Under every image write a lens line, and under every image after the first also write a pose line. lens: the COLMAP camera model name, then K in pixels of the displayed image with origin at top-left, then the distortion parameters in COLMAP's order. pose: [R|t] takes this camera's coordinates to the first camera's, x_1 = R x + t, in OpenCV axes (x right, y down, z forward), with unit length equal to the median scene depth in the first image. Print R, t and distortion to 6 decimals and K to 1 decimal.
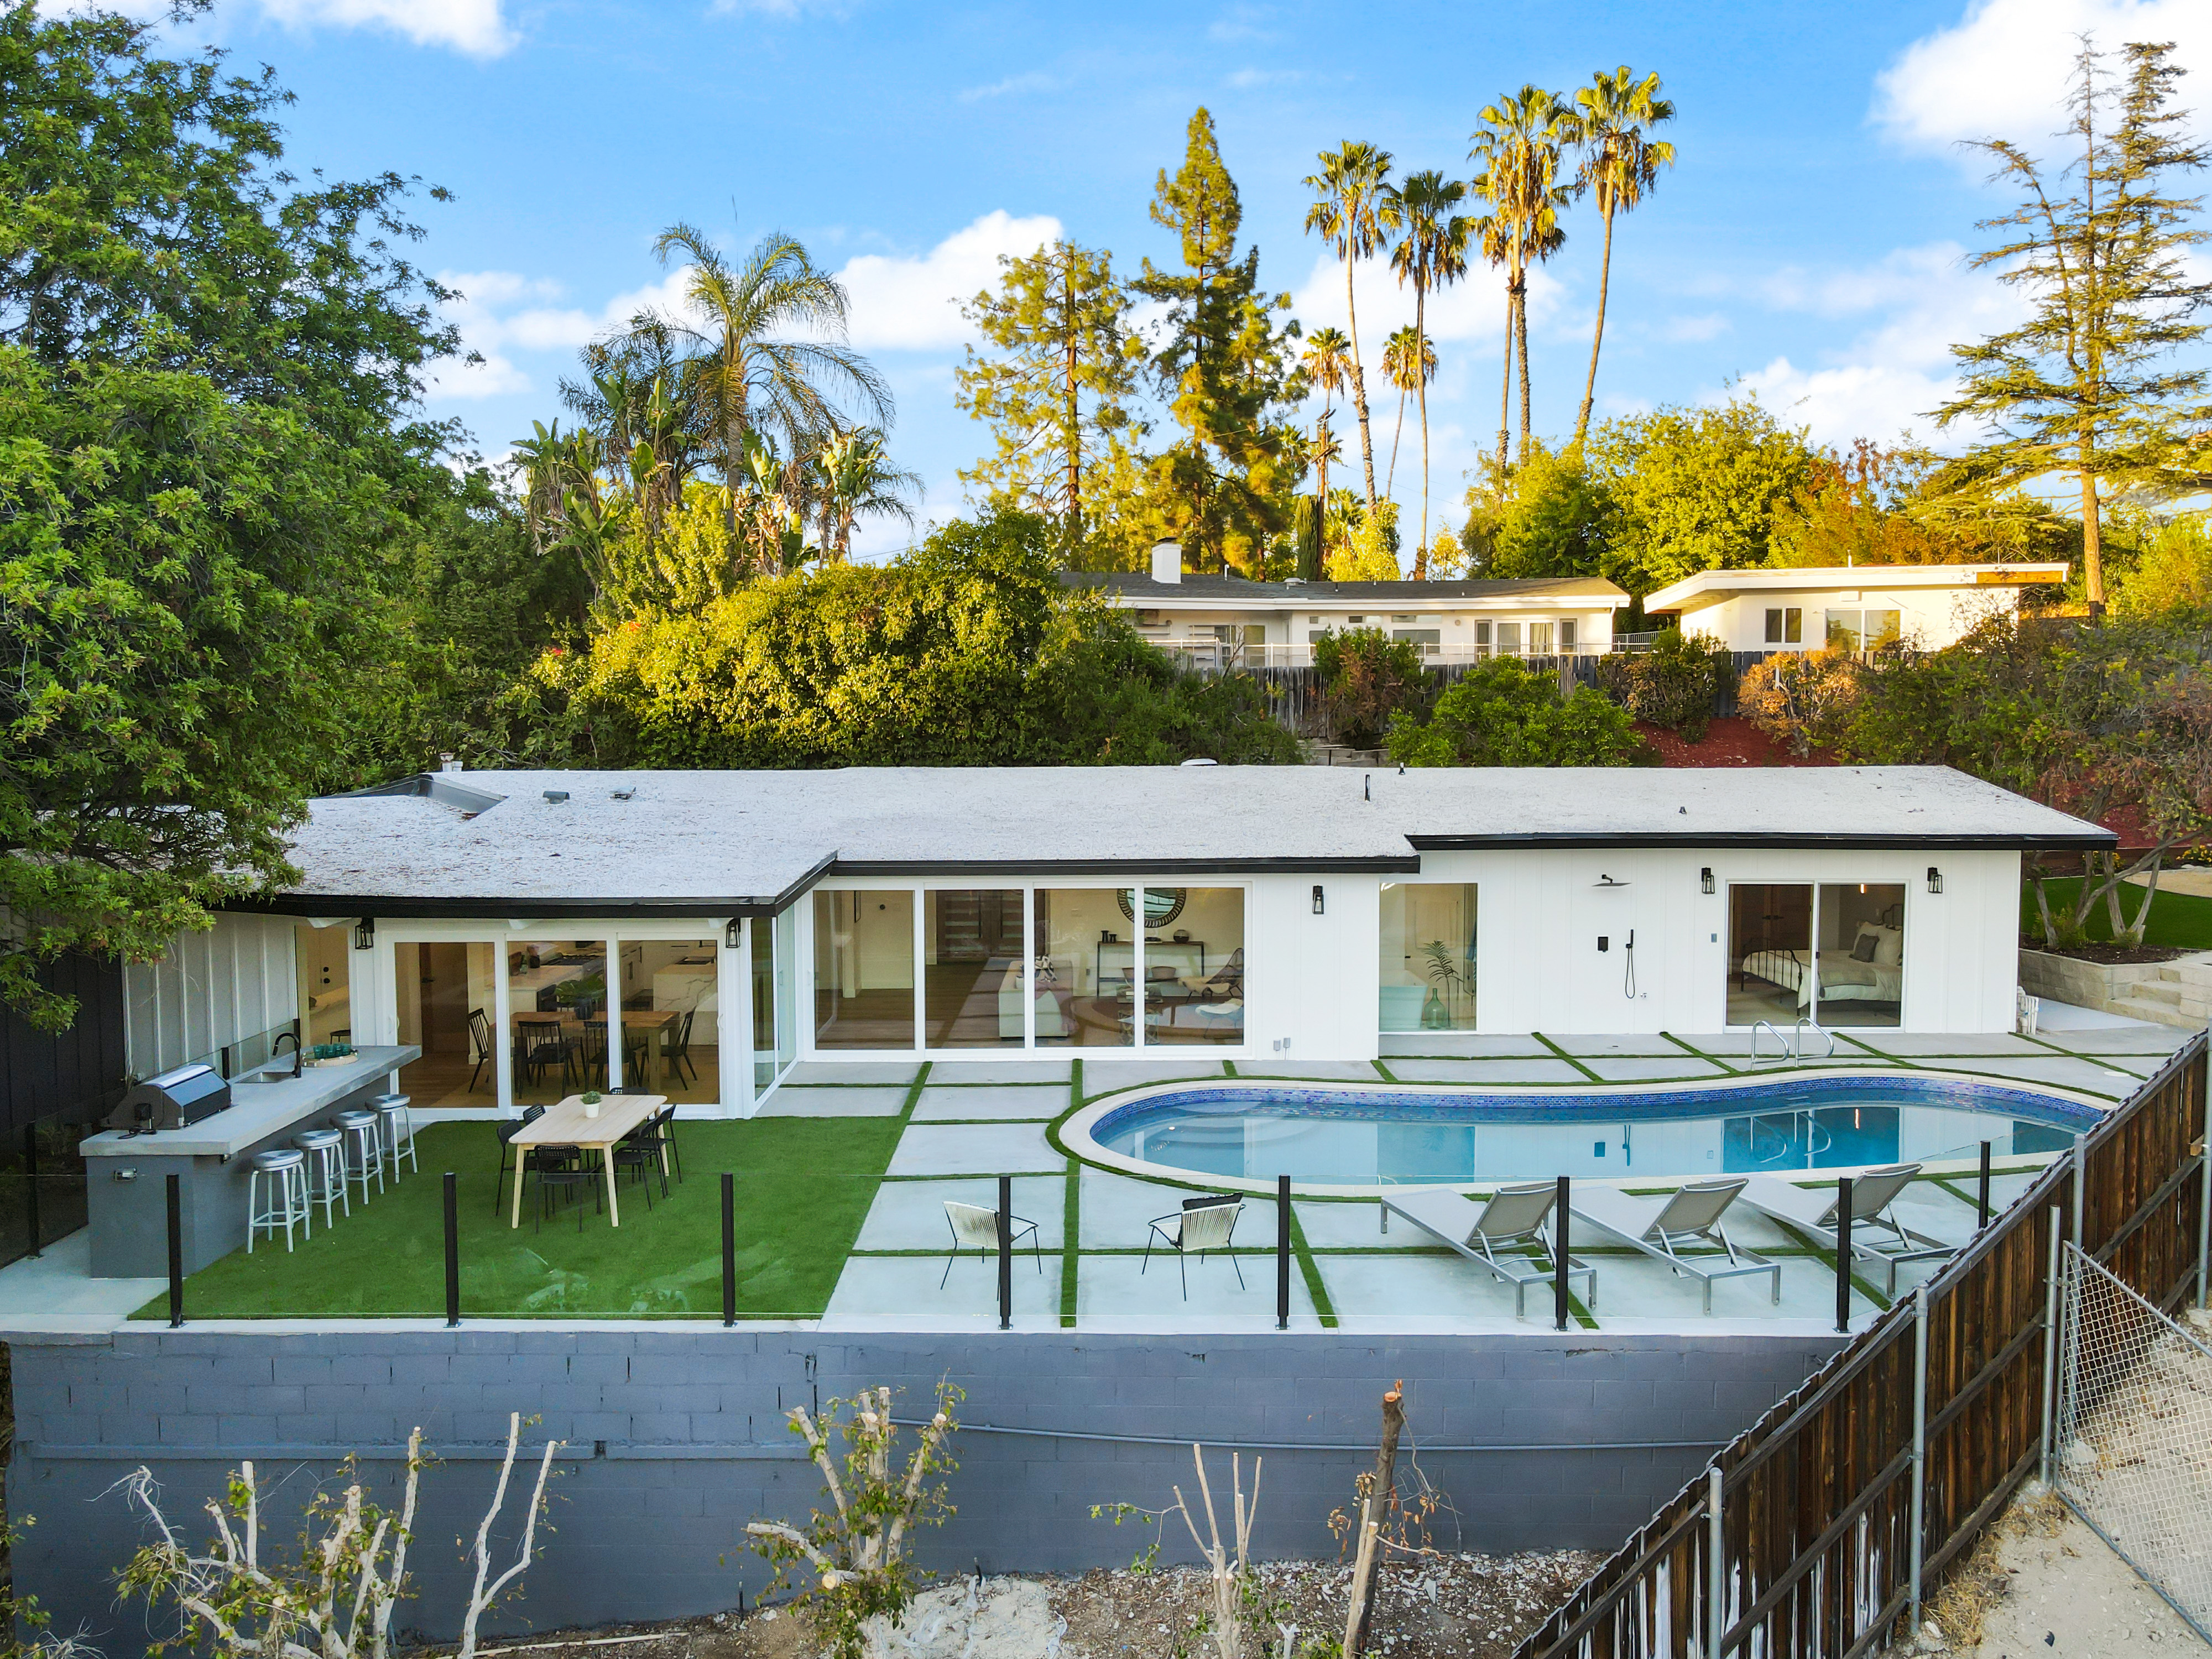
lens RADIAL K [[1624.6, 0, 1117.6], [0, 1624.6, 806.3], [0, 0, 1]] dist [0.025704, -0.008787]
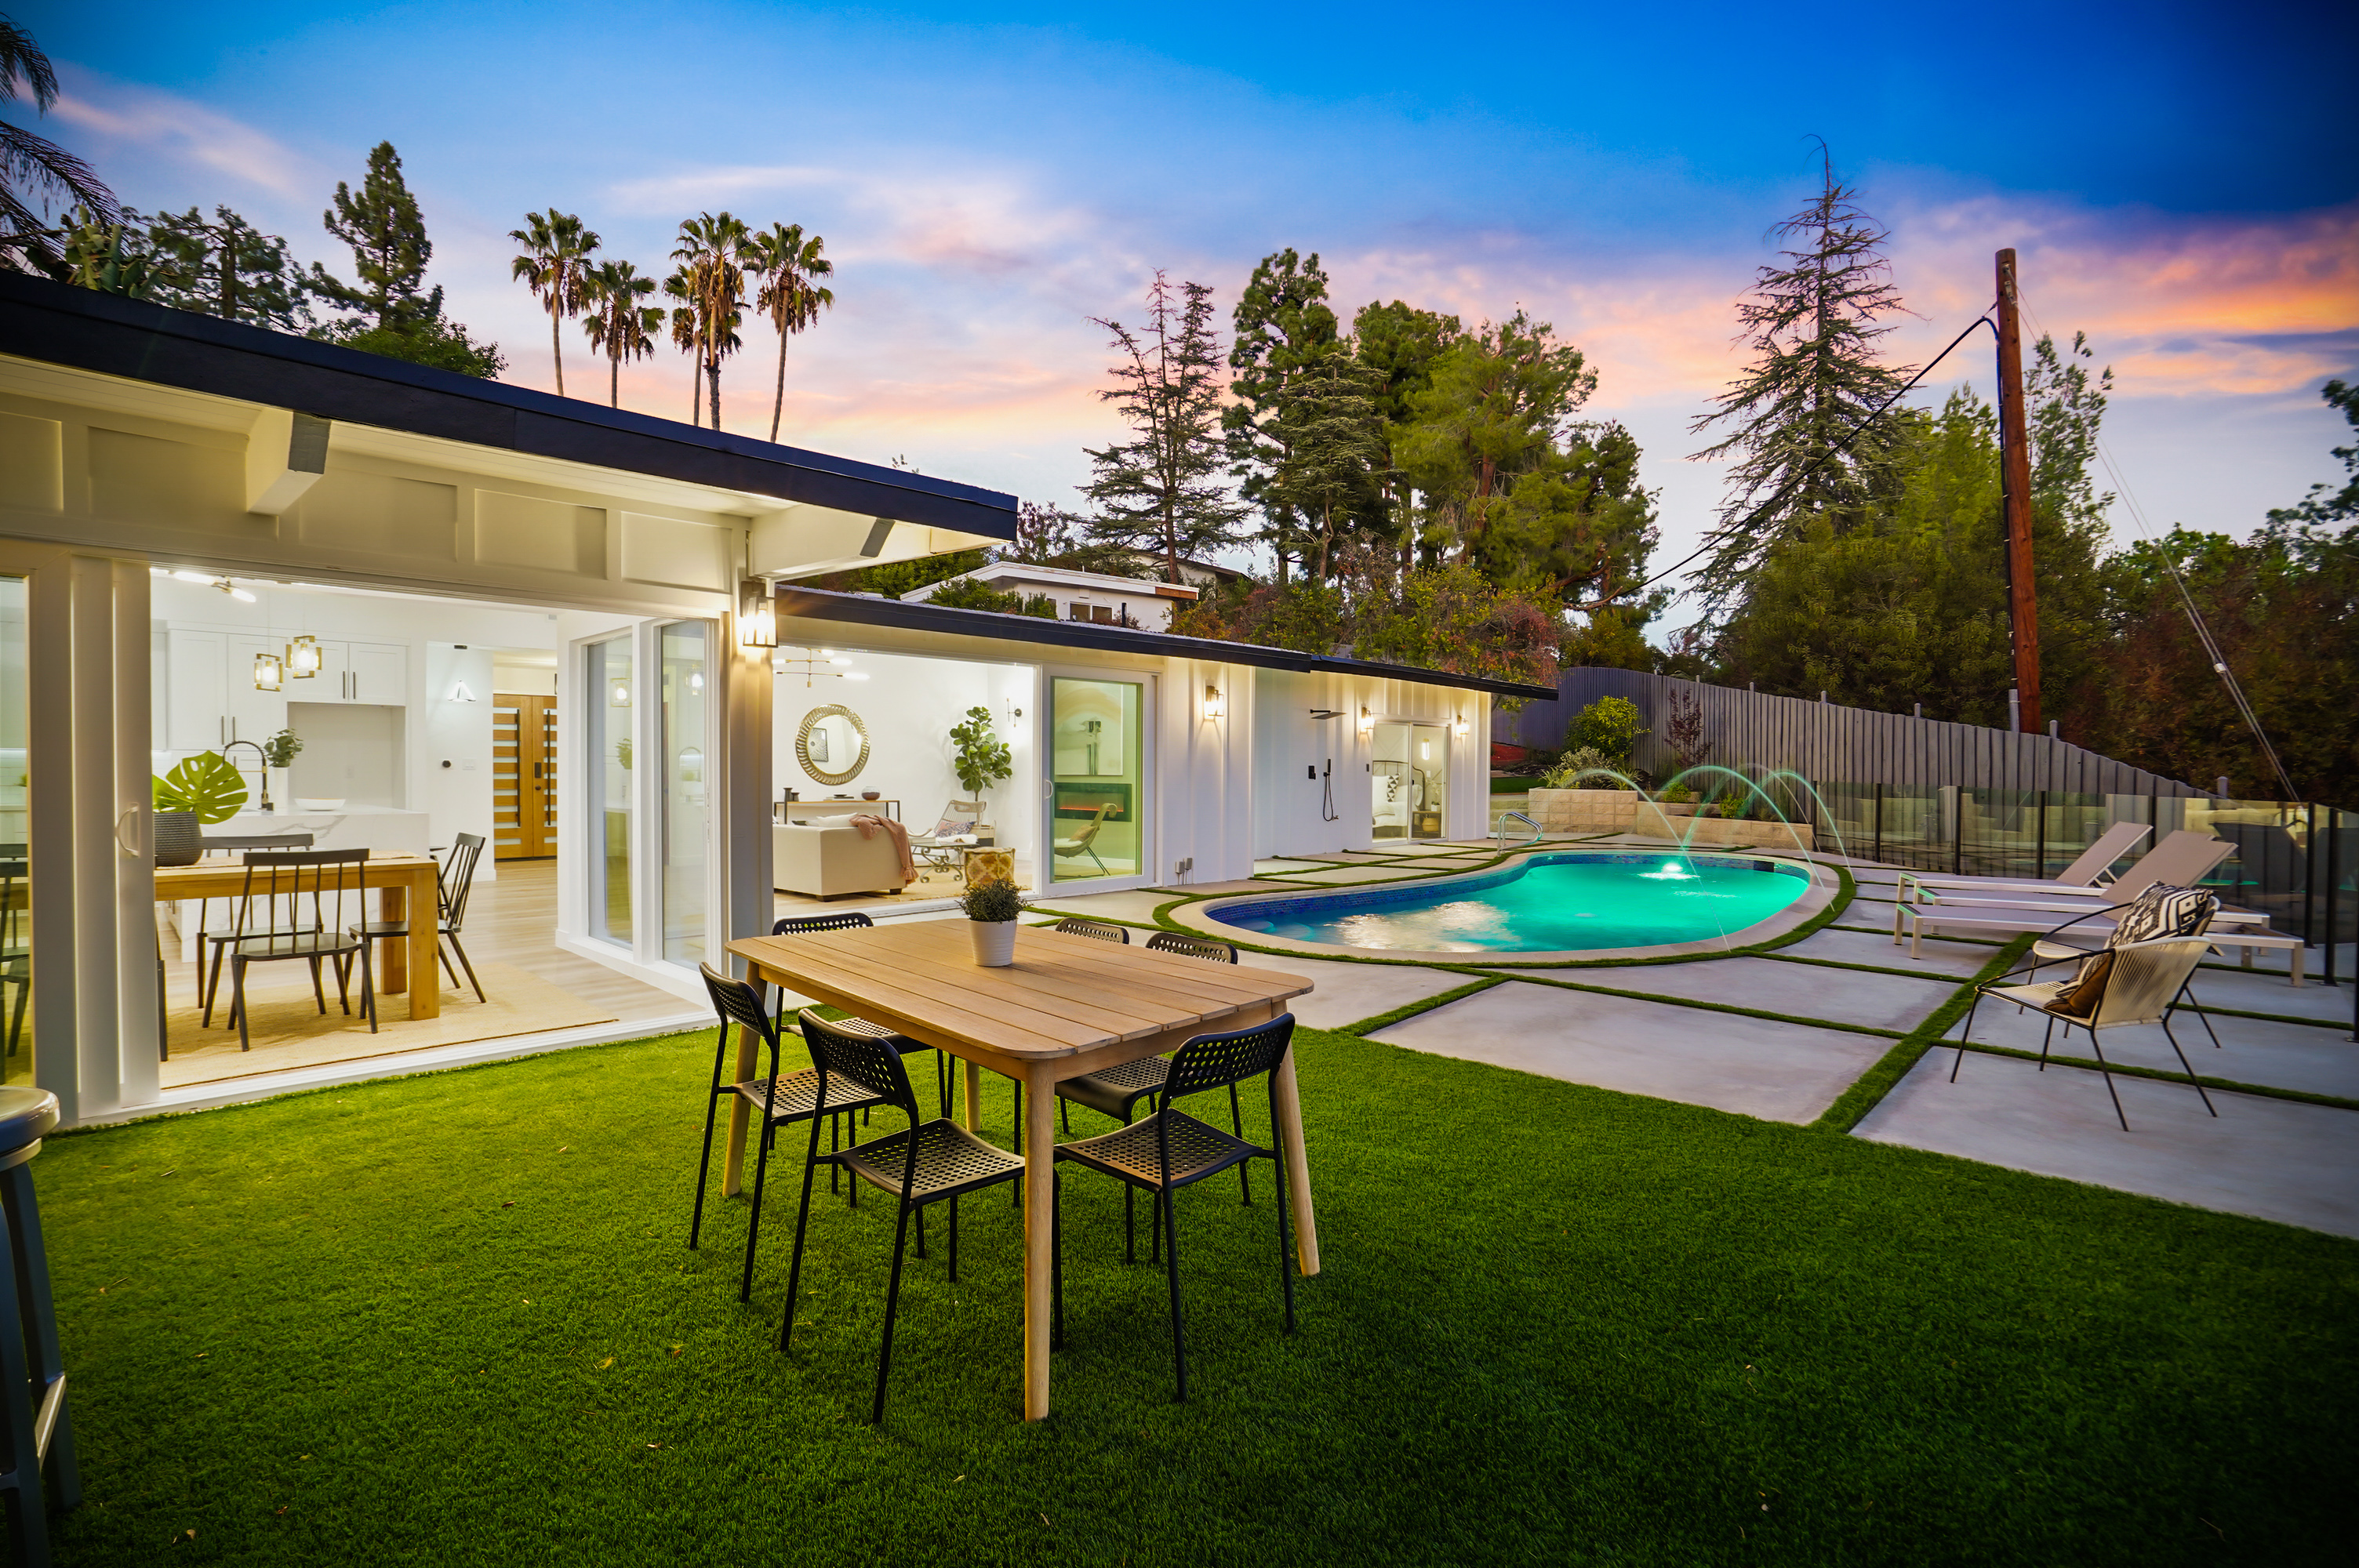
lens RADIAL K [[1087.5, 0, 1173.4], [0, 1087.5, 774.5], [0, 0, 1]] dist [-0.030474, 0.008112]
pose [[0.705314, 0.000992, 0.708895, -0.152849], [0.030721, 0.999017, -0.031963, 0.055264], [-0.708229, 0.044322, 0.704590, 0.281608]]
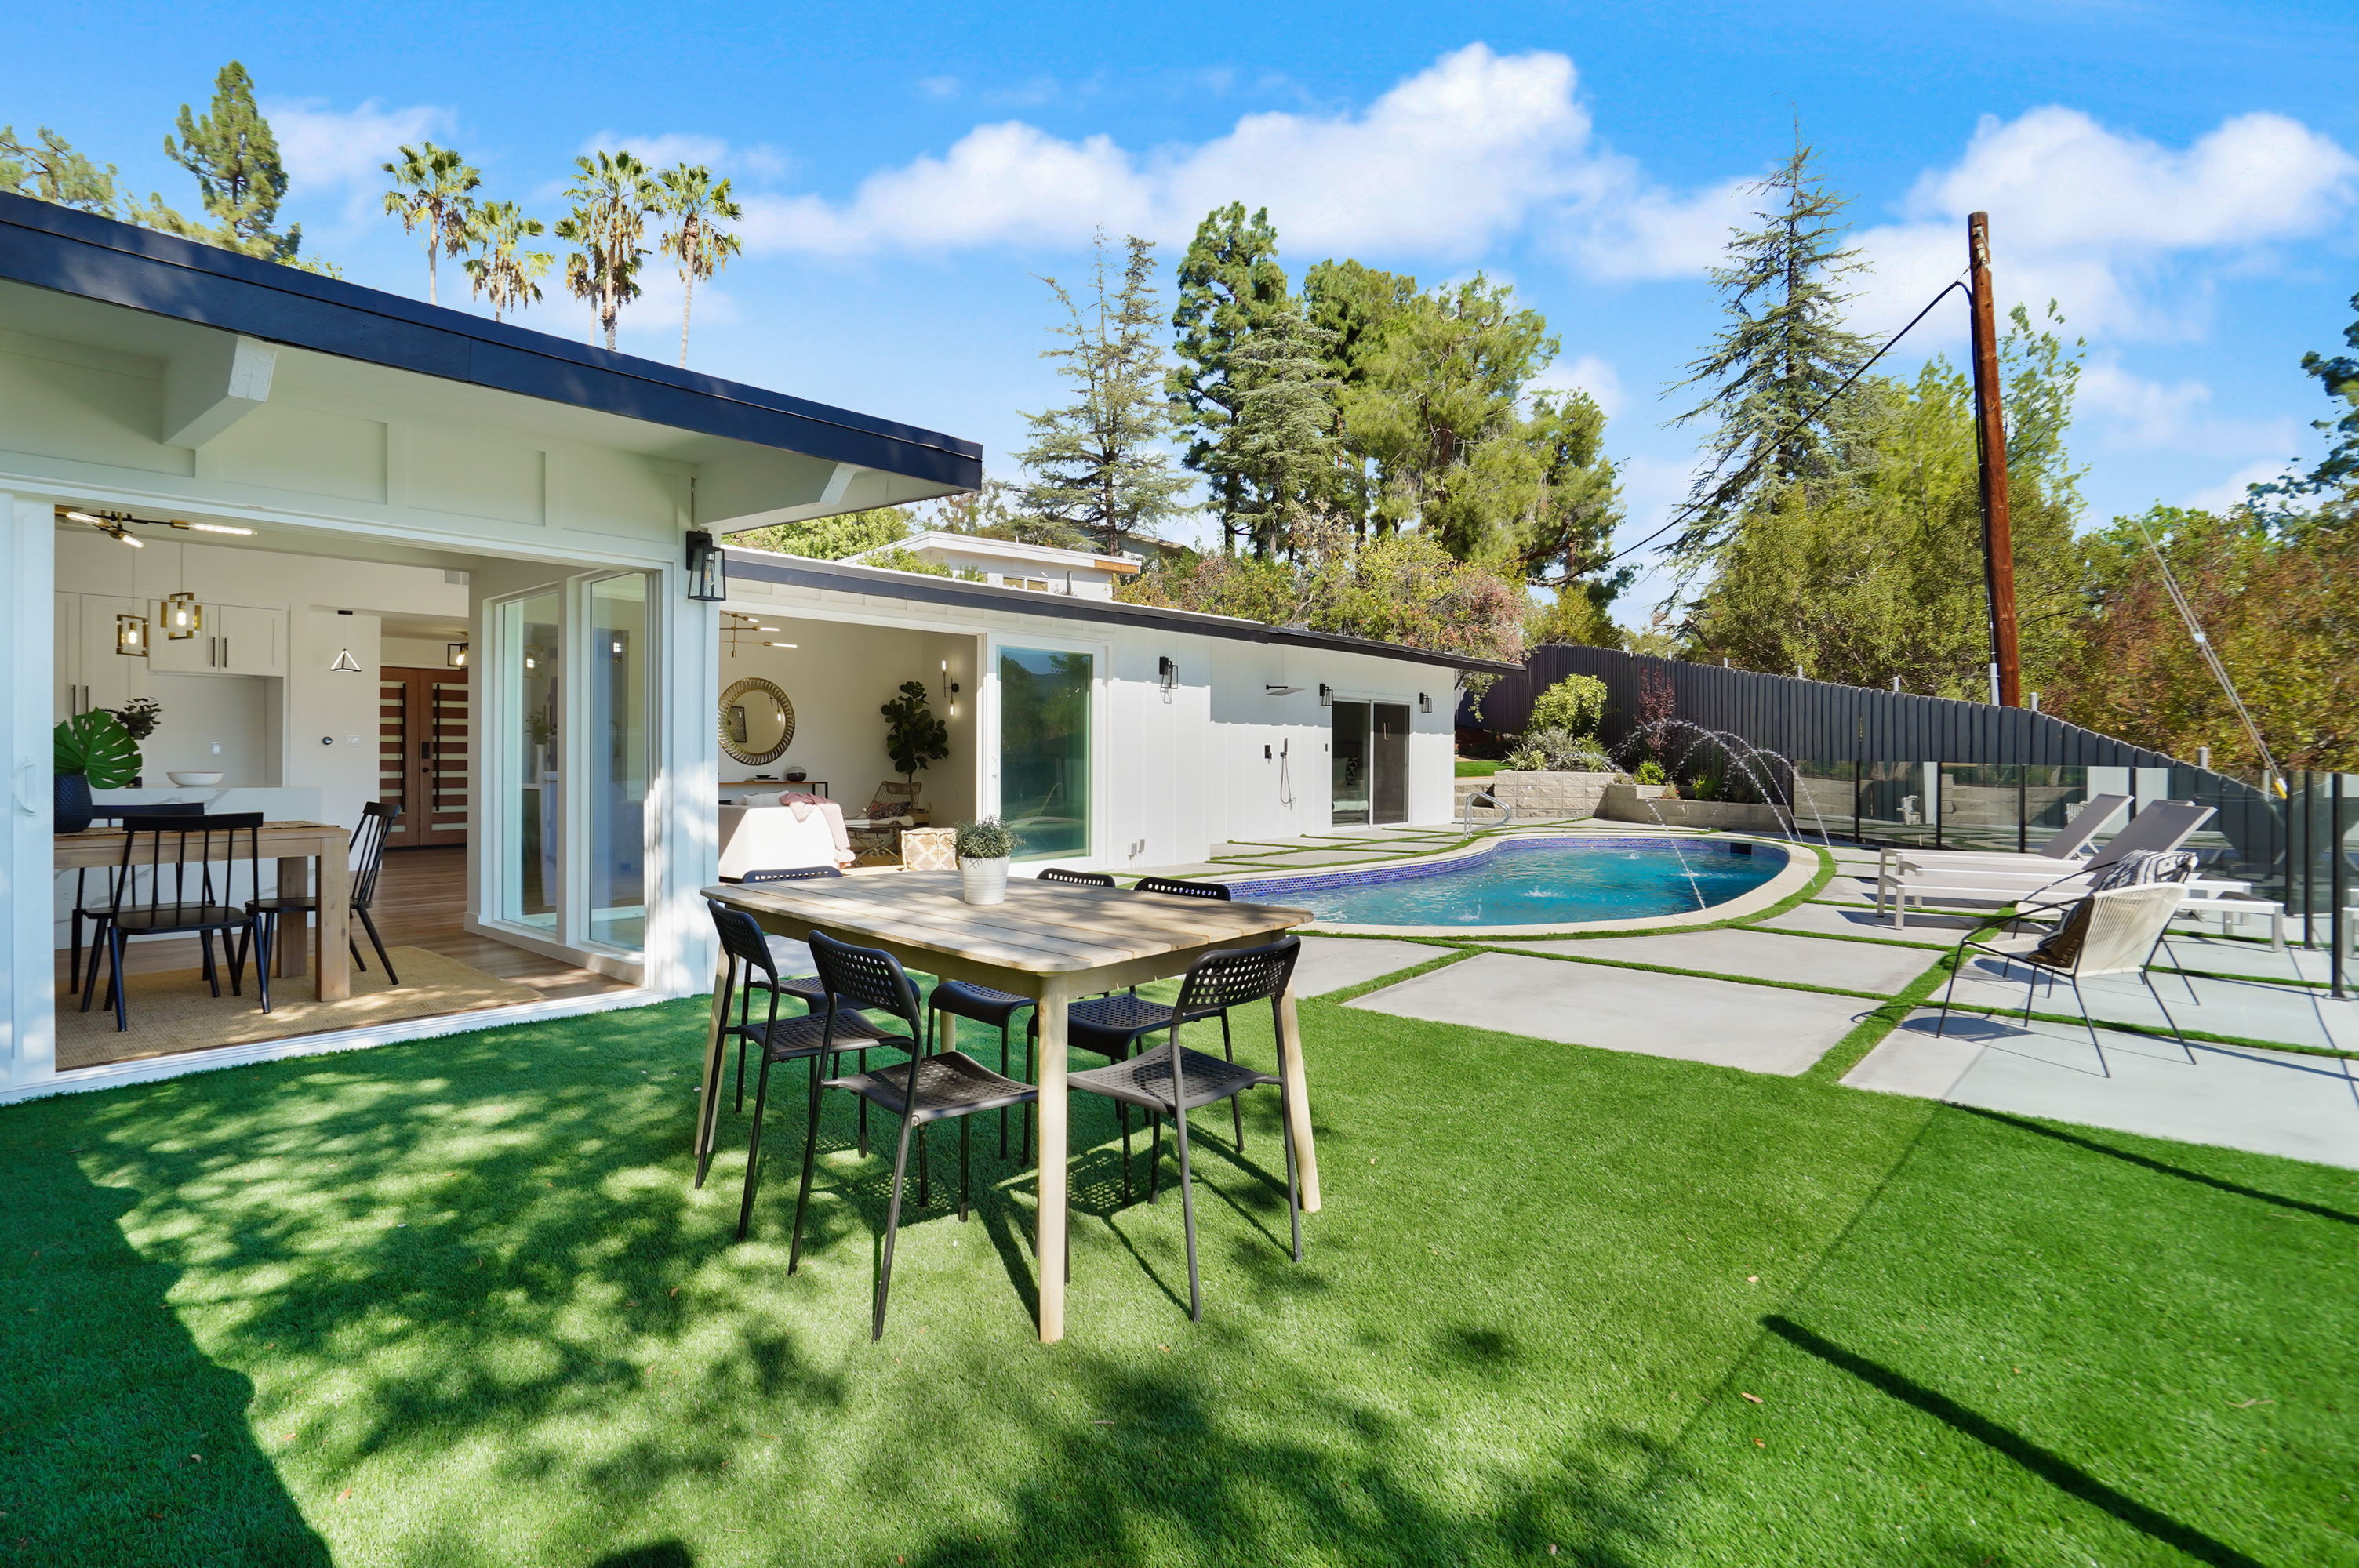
lens RADIAL K [[1173.8, 0, 1165.0], [0, 1173.8, 743.9], [0, 0, 1]] dist [-0.019105, 0.006340]
pose [[0.671400, 0.012821, 0.740985, -0.159110], [0.034892, 0.998195, -0.048886, 0.058990], [-0.740274, 0.058677, 0.669740, 0.280971]]
